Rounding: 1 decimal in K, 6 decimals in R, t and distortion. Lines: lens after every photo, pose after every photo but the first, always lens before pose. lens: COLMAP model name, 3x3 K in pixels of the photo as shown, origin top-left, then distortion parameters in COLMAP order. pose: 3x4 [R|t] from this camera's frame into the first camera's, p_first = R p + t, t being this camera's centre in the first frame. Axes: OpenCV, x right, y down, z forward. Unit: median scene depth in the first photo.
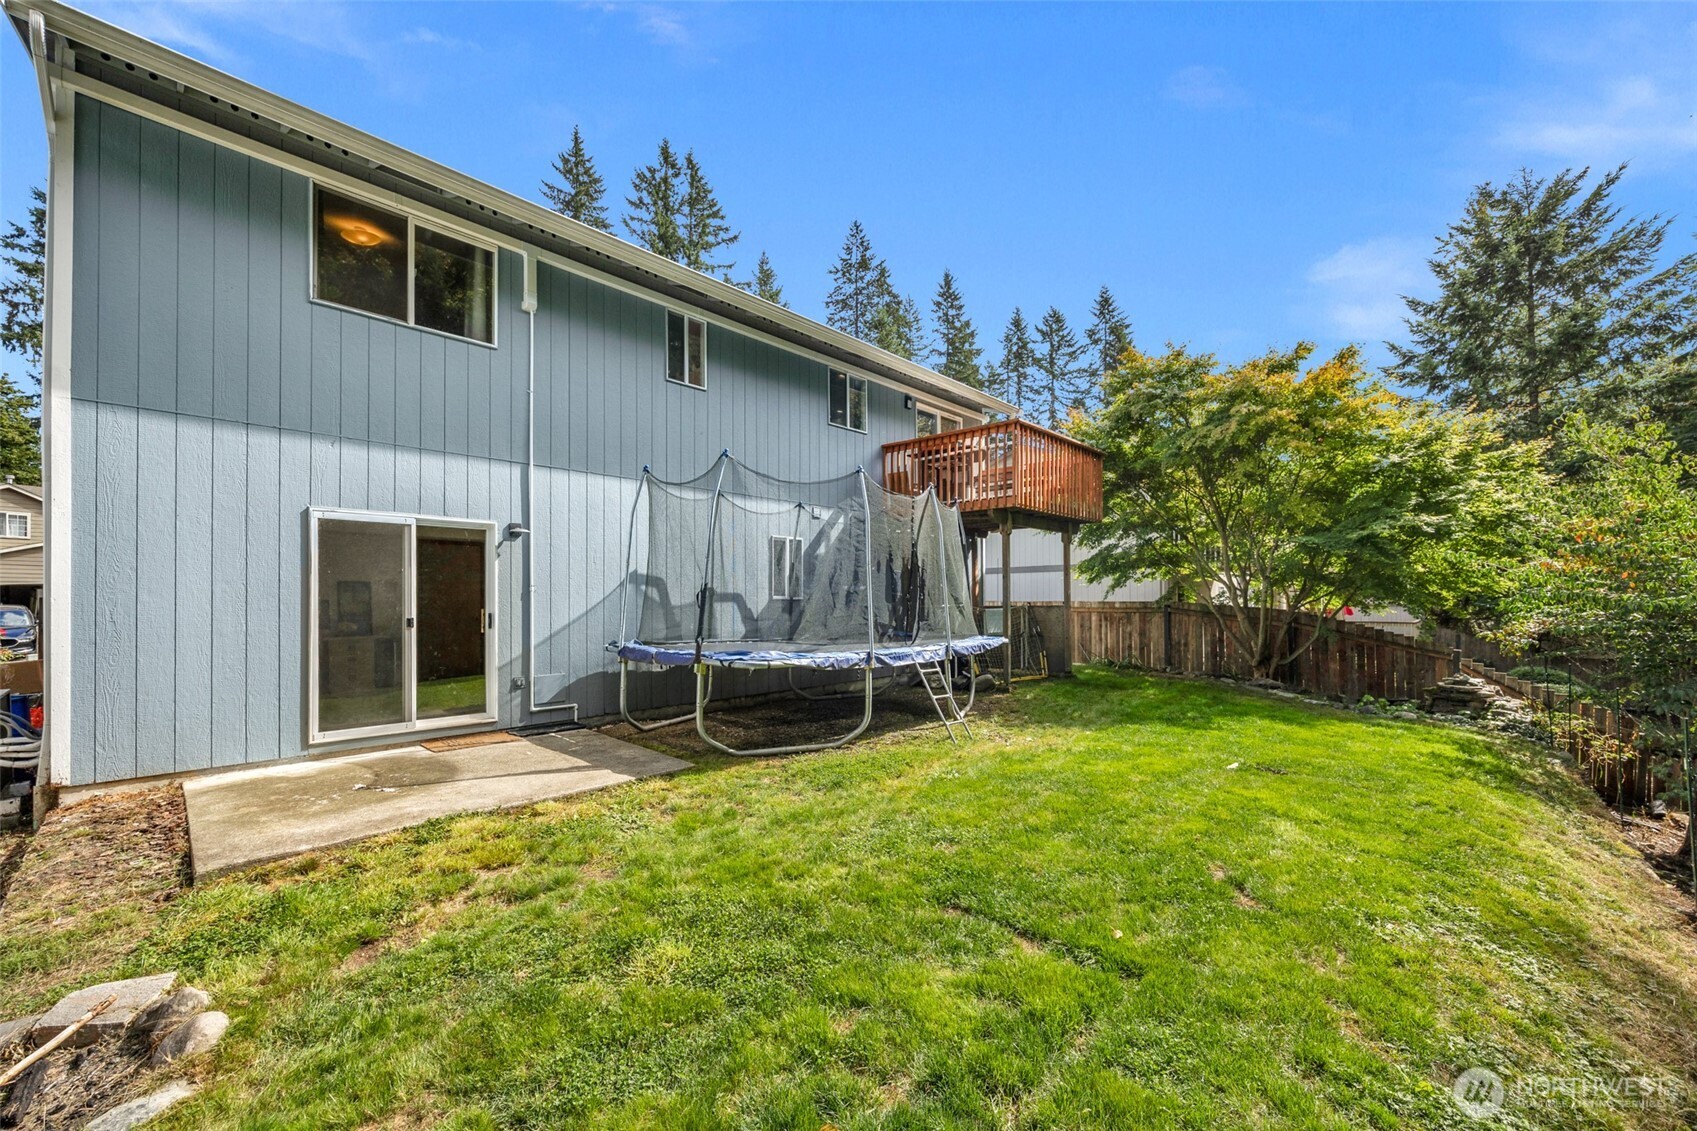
lens RADIAL K [[673.9, 0, 827.4], [0, 673.9, 589.2], [0, 0, 1]] dist [-0.000587, -0.000290]
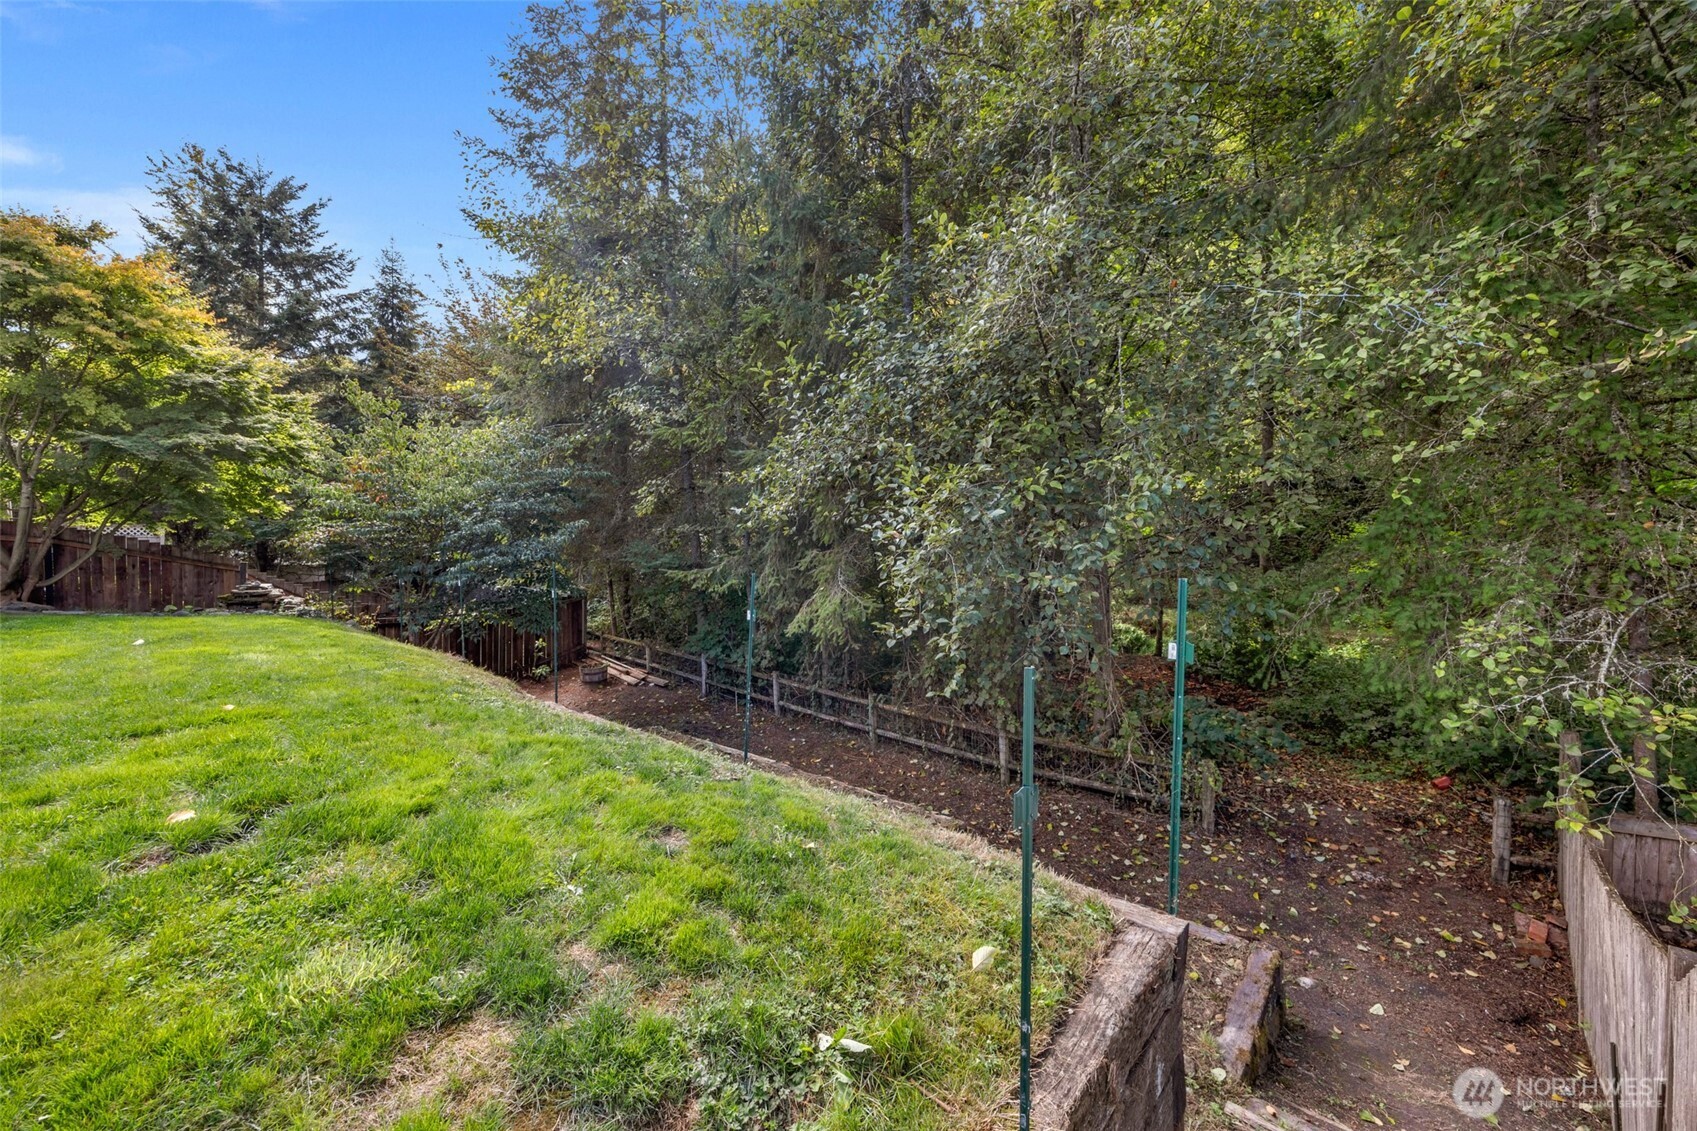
lens RADIAL K [[649.8, 0, 857.3], [0, 649.8, 555.5], [0, 0, 1]] dist [0.003508, -0.000377]
pose [[-0.008552, -0.010240, 0.999911, -0.084866], [-0.018800, 0.999772, 0.010078, 0.024316], [-0.999787, -0.018712, -0.008743, -0.010731]]
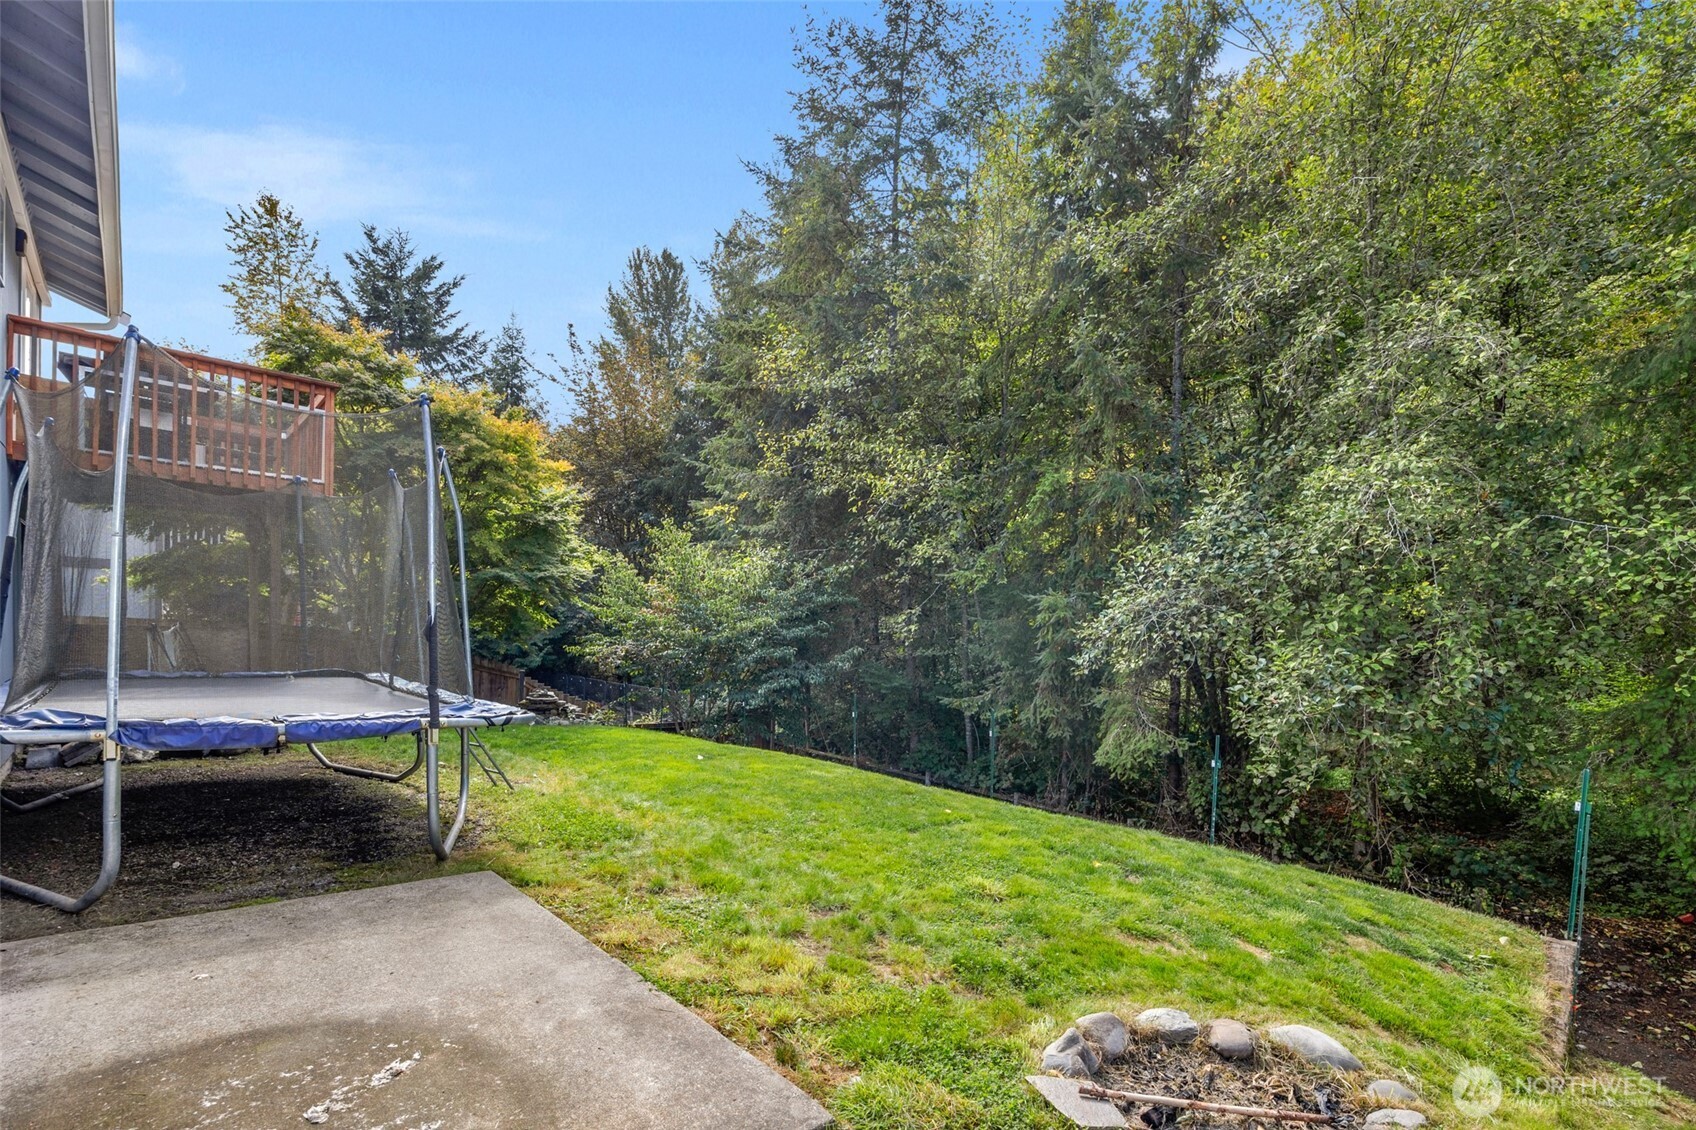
lens RADIAL K [[774.2, 0, 868.8], [0, 774.2, 673.6], [0, 0, 1]] dist [-0.008737, -0.000665]
pose [[0.068517, -0.039739, 0.996858, -0.222201], [-0.049877, 0.997820, 0.043206, 0.000916], [-0.996402, -0.052681, 0.066386, 0.133192]]
